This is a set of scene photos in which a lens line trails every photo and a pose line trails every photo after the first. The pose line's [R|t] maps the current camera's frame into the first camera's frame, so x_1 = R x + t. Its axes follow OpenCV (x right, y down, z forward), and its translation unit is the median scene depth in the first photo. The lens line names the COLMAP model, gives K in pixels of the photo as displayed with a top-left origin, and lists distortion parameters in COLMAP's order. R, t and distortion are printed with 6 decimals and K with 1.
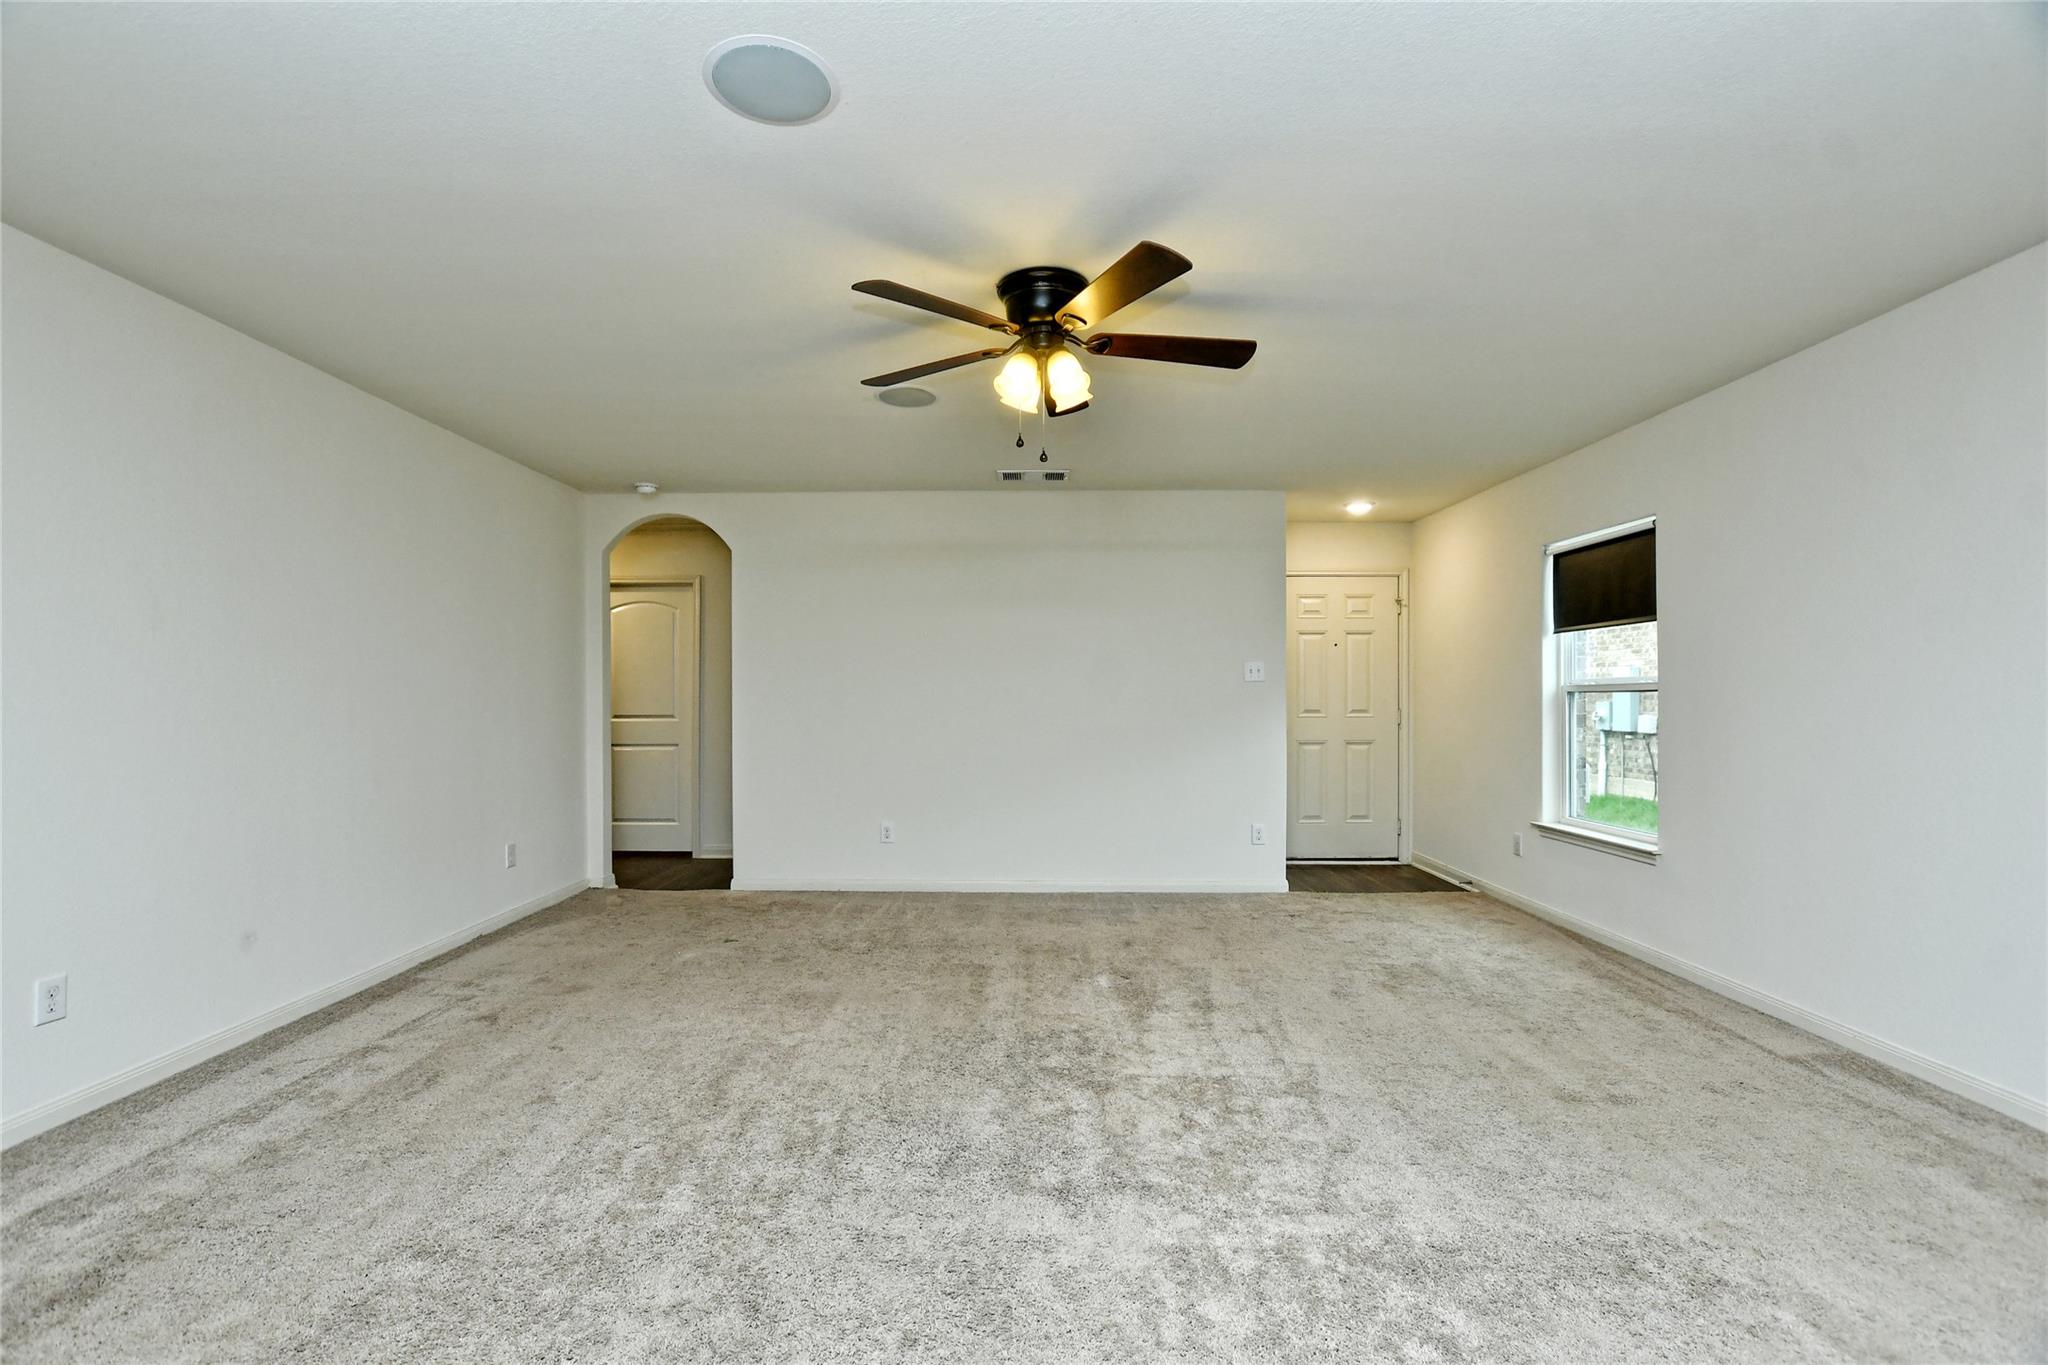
lens RADIAL K [[902.8, 0, 1017.3], [0, 902.8, 689.9], [0, 0, 1]] dist [-0.028568, 0.002593]
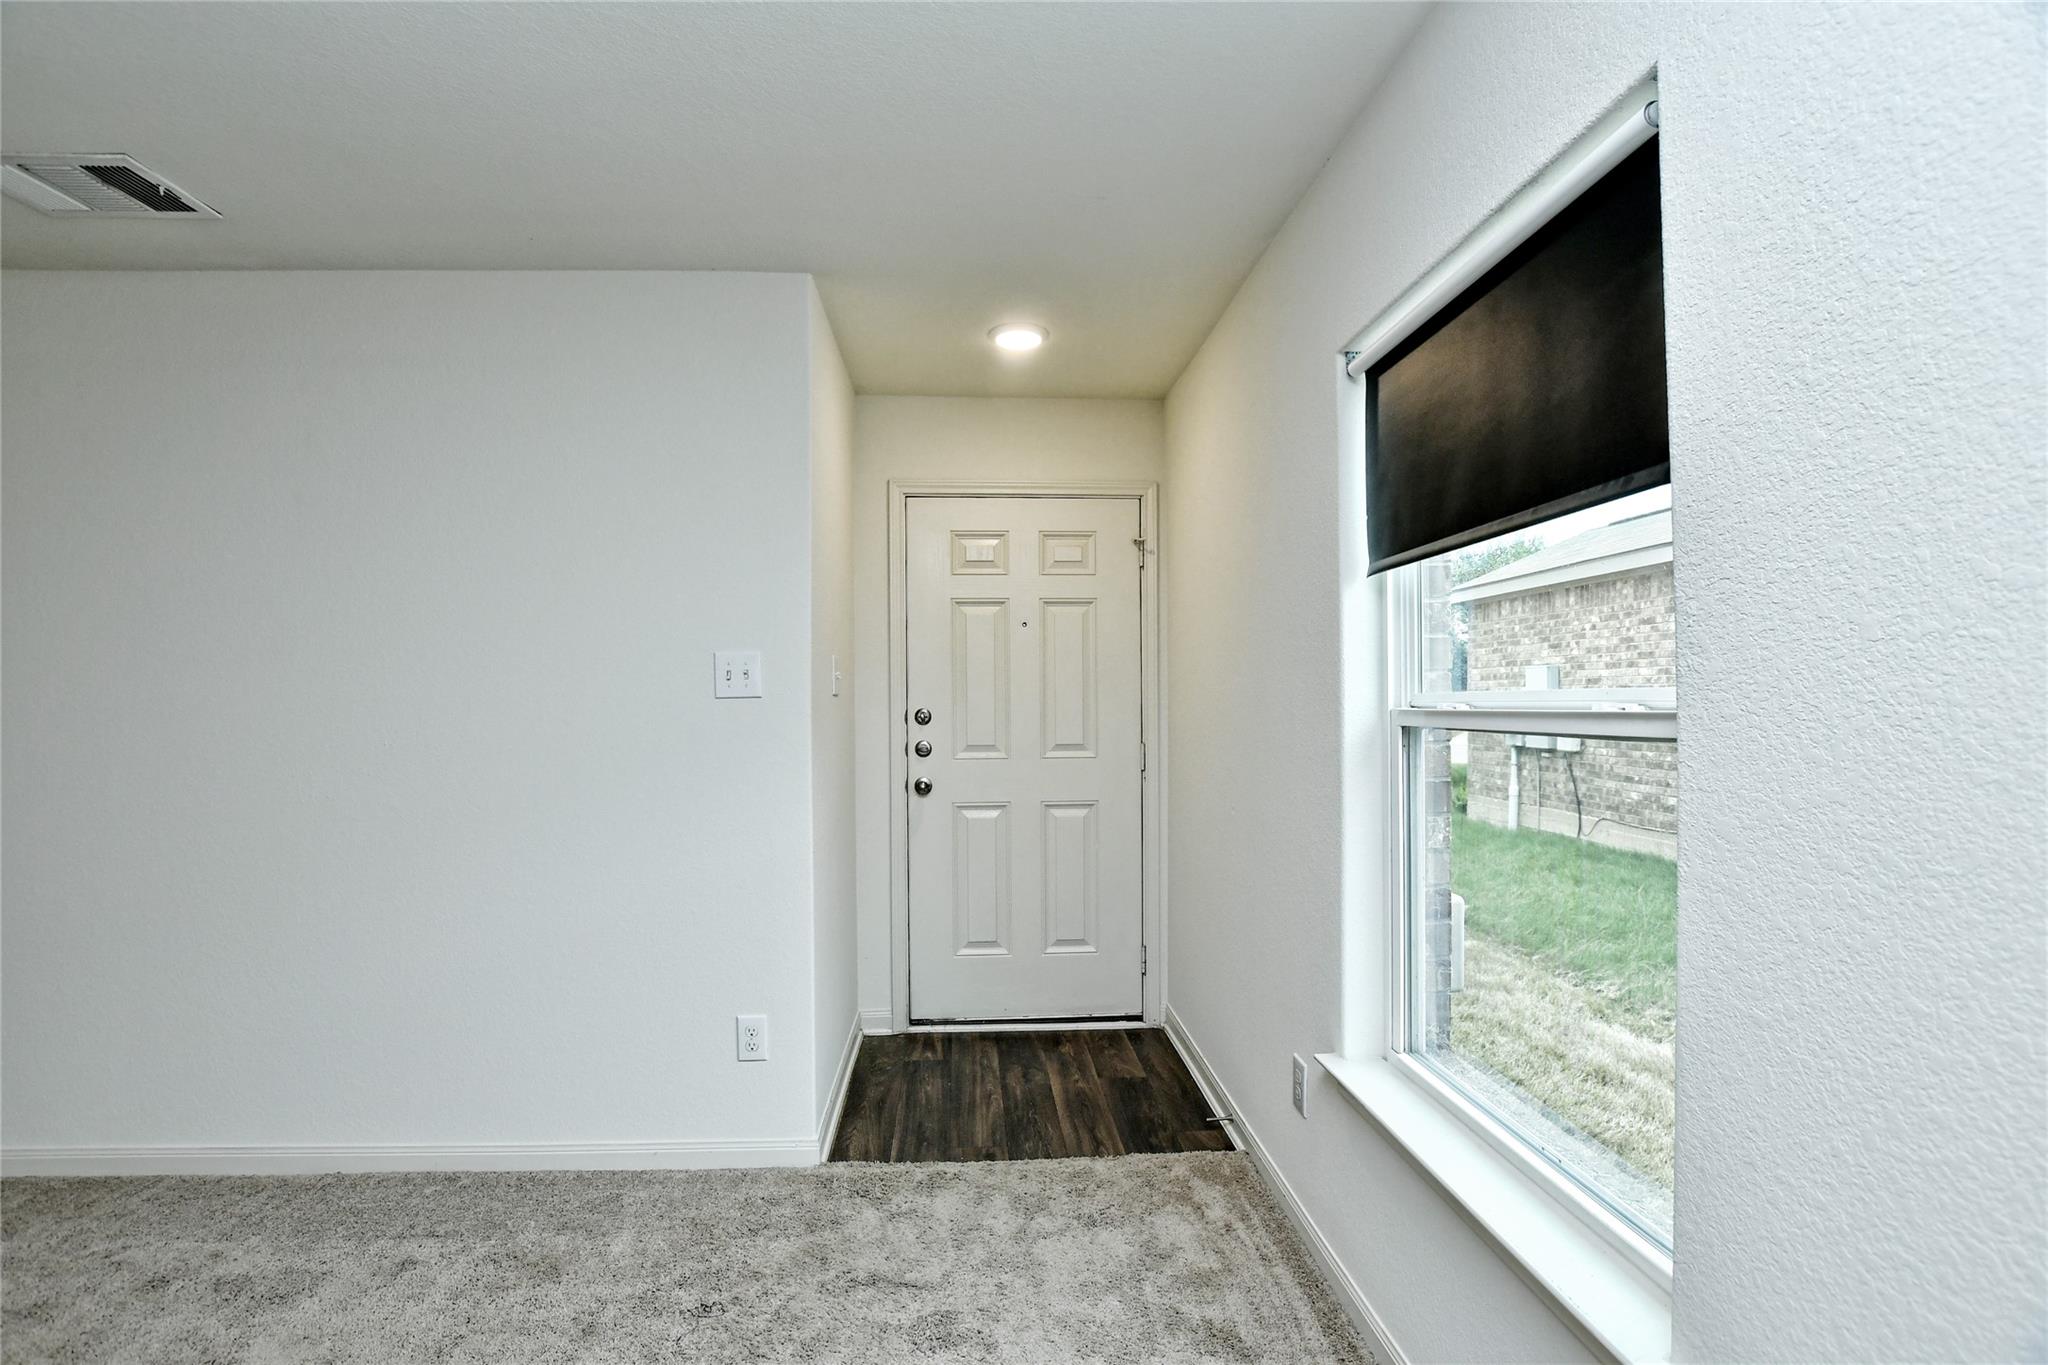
lens RADIAL K [[902.8, 0, 1016.3], [0, 902.8, 685.9], [0, 0, 1]] dist [-0.028568, 0.002593]
pose [[0.997603, -0.002835, 0.069138, 0.313639], [0.003186, 0.999983, -0.004969, -0.010493], [-0.069122, 0.005178, 0.997595, 0.463884]]
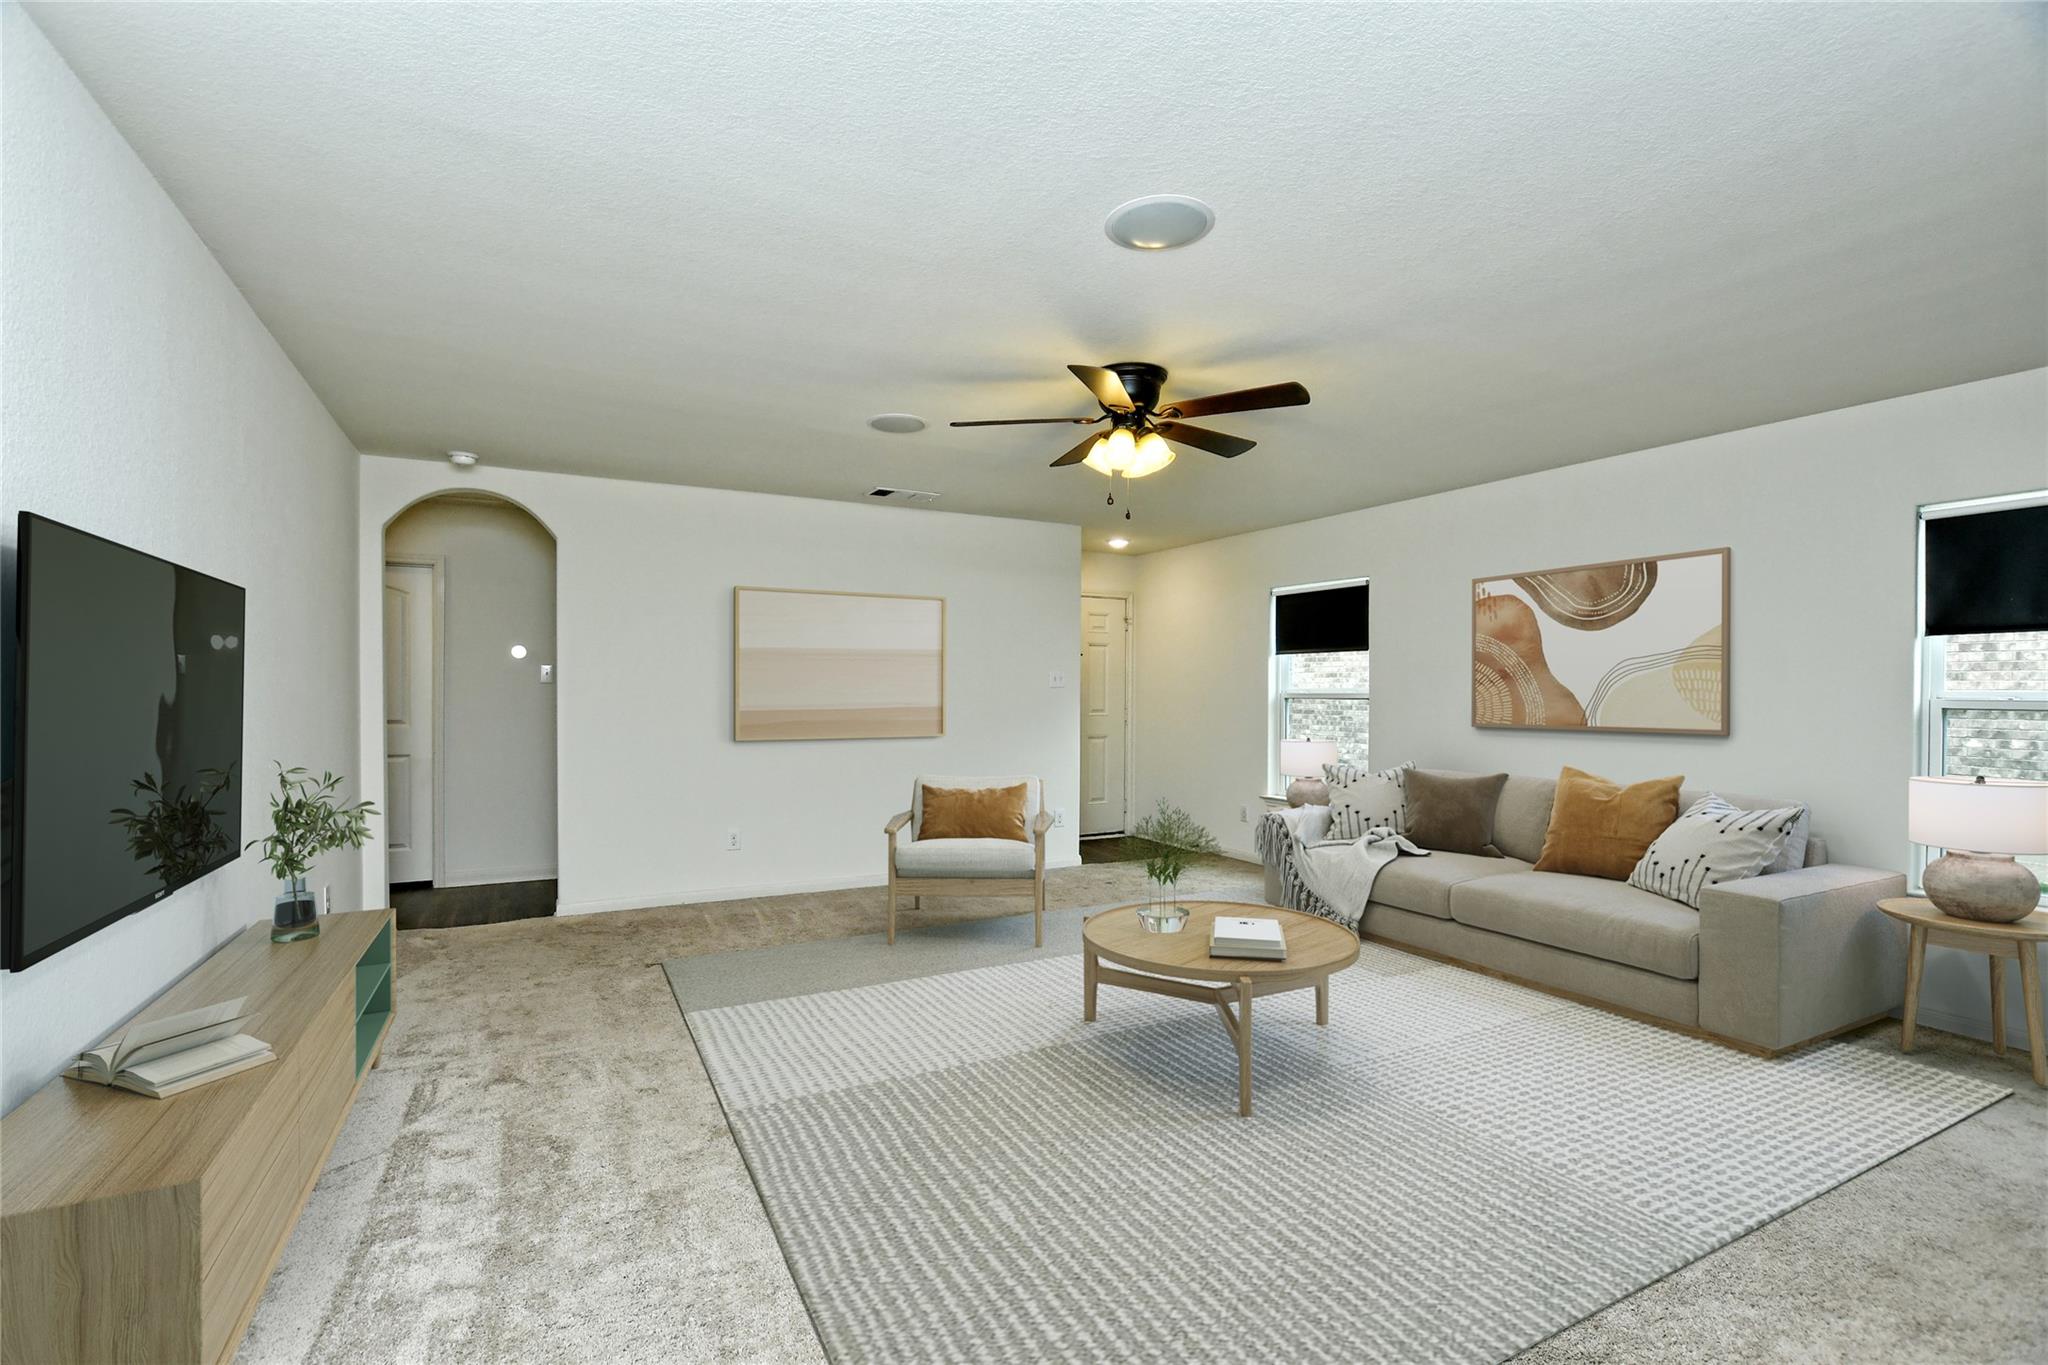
lens RADIAL K [[902.8, 0, 1013.5], [0, 902.8, 683.8], [0, 0, 1]] dist [-0.028568, 0.002593]
pose [[0.876559, 0.007979, 0.481228, -0.297501], [-0.010284, 0.999945, 0.002153, -0.013223], [-0.481184, -0.006836, 0.876593, 0.000481]]
